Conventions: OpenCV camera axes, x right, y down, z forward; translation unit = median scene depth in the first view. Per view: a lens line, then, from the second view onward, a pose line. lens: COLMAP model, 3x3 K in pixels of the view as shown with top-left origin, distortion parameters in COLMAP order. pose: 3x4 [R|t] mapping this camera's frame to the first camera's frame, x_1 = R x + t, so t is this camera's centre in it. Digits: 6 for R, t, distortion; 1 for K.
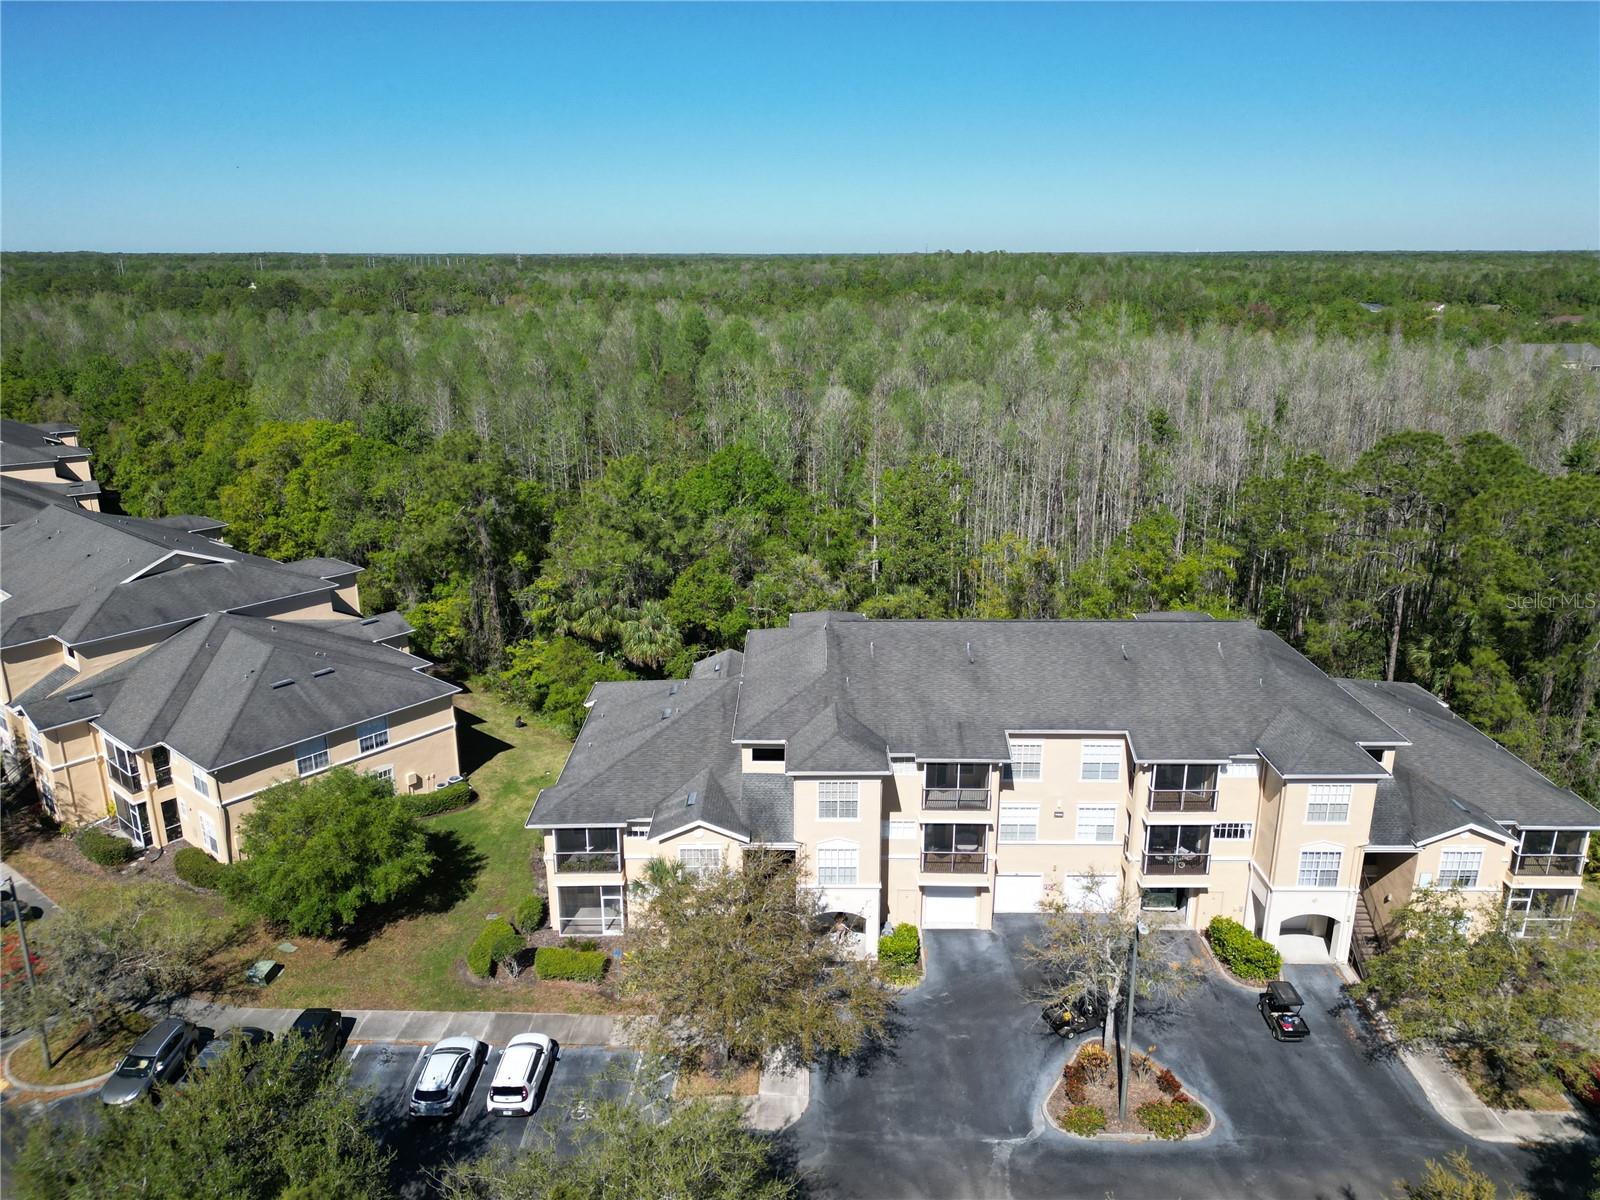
lens RADIAL K [[1132.7, 0, 797.9], [0, 1132.7, 590.2], [0, 0, 1]] dist [0.060901, -0.075063]
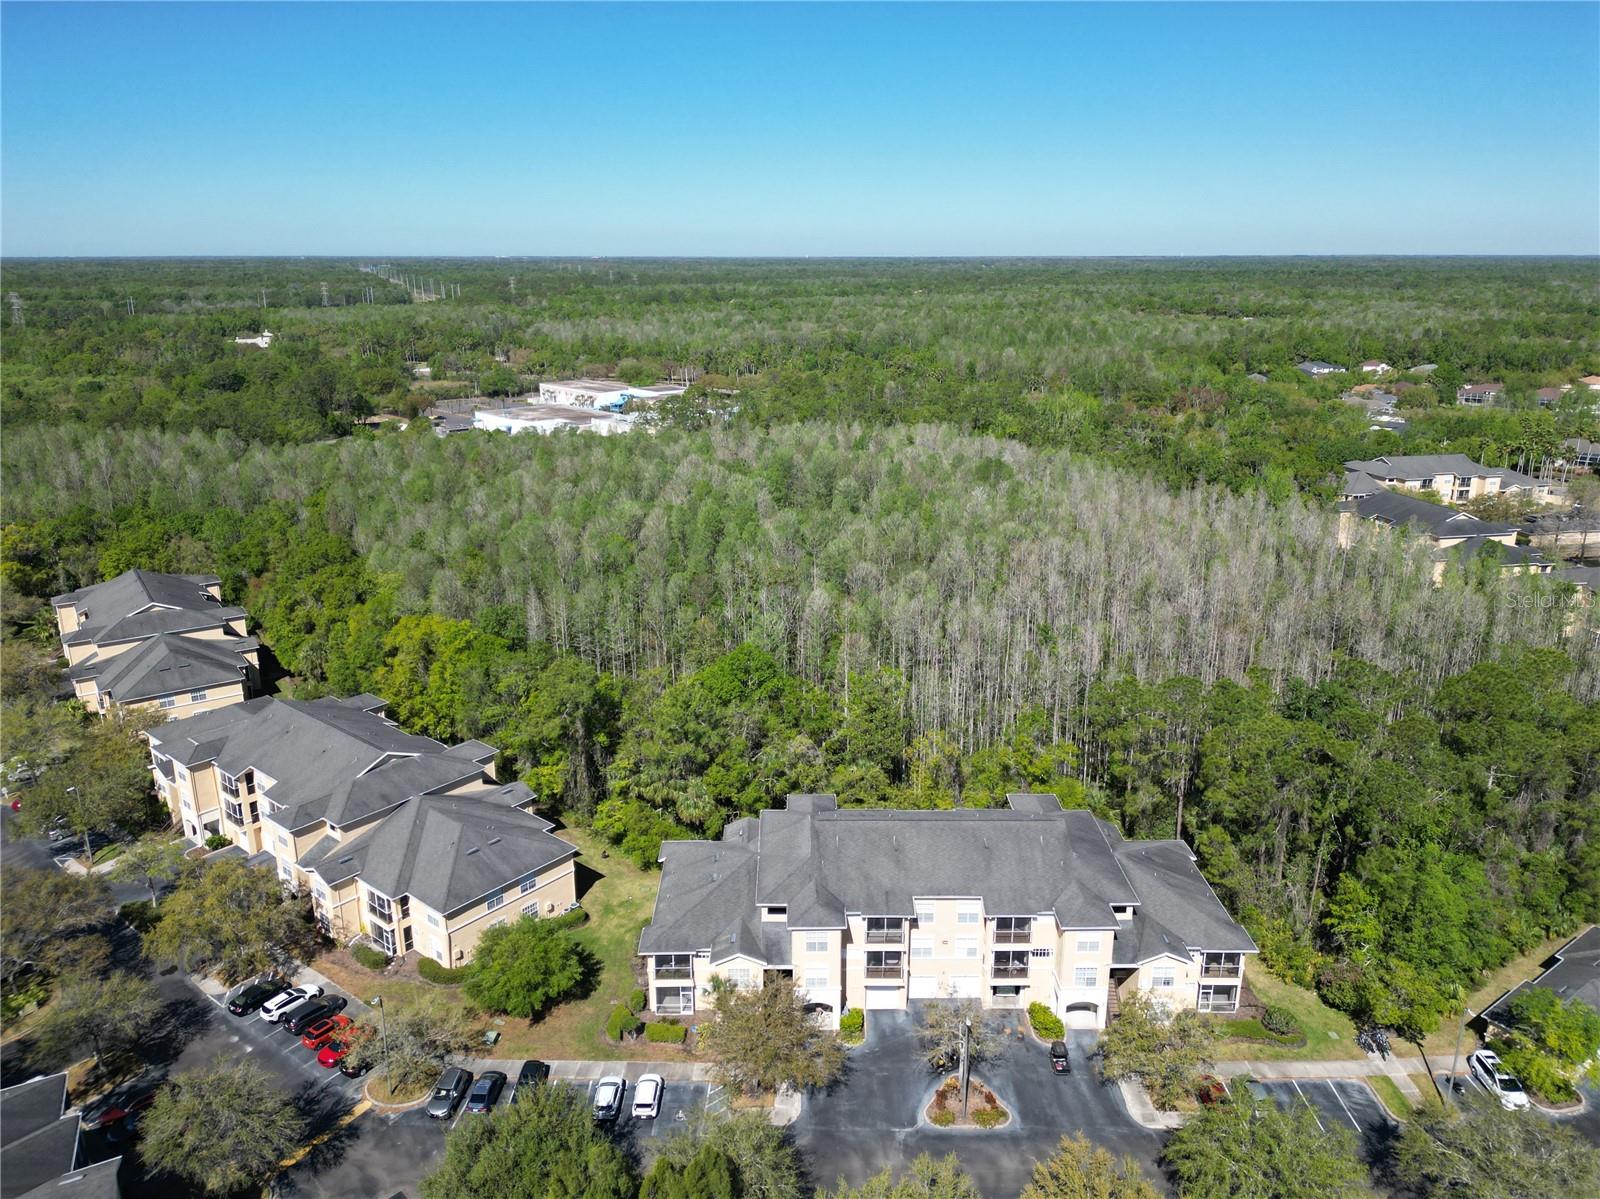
lens RADIAL K [[1127.4, 0, 800.0], [0, 1127.4, 599.5], [0, 0, 1]] dist [0.041061, -0.042465]
pose [[0.999914, -0.001763, 0.012960, -0.012464], [0.001737, 0.999996, 0.002033, -0.336593], [-0.012963, -0.002011, 0.999914, -0.734285]]
